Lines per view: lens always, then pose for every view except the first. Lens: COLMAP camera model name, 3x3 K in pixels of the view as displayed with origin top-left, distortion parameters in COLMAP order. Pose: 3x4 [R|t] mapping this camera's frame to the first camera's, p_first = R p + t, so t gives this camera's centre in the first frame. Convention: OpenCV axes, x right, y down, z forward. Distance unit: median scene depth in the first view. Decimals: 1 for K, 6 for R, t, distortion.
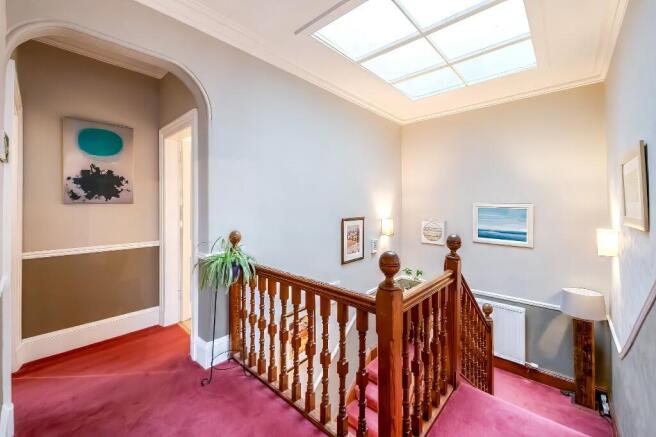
lens RADIAL K [[267.3, 0, 328.8], [0, 267.3, 201.5], [0, 0, 1]] dist [0.000590, -0.000195]
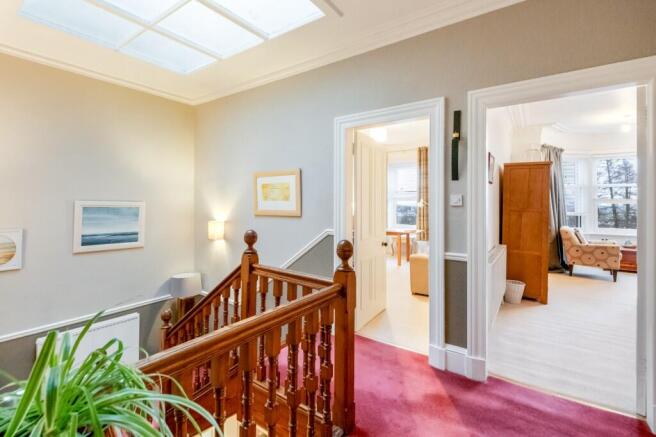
lens RADIAL K [[303.0, 0, 329.0], [0, 303.0, 199.7], [0, 0, 1]] dist [-0.000578, -0.000053]
pose [[-0.123871, 0.010769, 0.992240, -0.410977], [-0.008424, 0.999894, -0.011904, 0.008751], [-0.992263, -0.009833, -0.123767, 0.461107]]
